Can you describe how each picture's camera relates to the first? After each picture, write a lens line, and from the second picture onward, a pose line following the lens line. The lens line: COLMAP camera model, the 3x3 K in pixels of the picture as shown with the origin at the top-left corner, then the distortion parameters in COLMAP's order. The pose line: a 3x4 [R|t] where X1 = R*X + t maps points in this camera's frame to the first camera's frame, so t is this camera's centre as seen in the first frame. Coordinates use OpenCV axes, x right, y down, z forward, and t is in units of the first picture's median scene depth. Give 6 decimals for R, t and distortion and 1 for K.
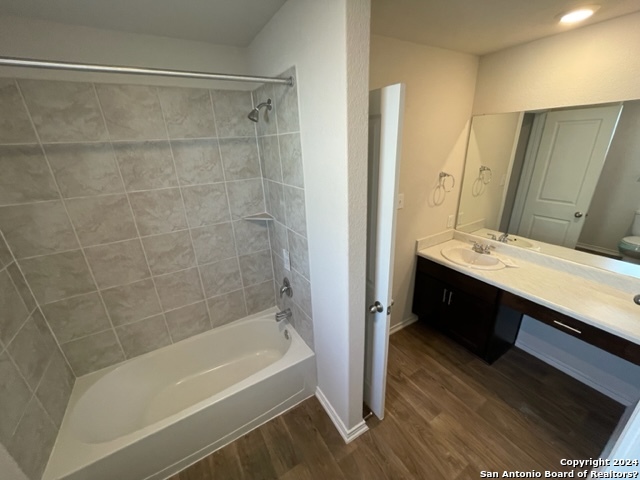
lens RADIAL K [[261.2, 0, 318.8], [0, 261.2, 240.2], [0, 0, 1]] dist [-0.000232, 0.000764]
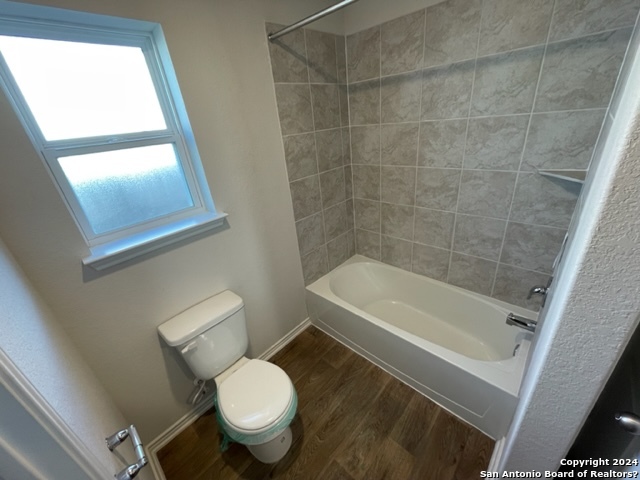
lens RADIAL K [[261.2, 0, 323.0], [0, 261.2, 239.6], [0, 0, 1]] dist [-0.000232, 0.000764]
pose [[0.271259, 0.420487, -0.865800, 0.263716], [-0.261564, 0.897878, 0.354117, -0.019734], [0.926285, 0.130405, 0.353541, 0.284487]]
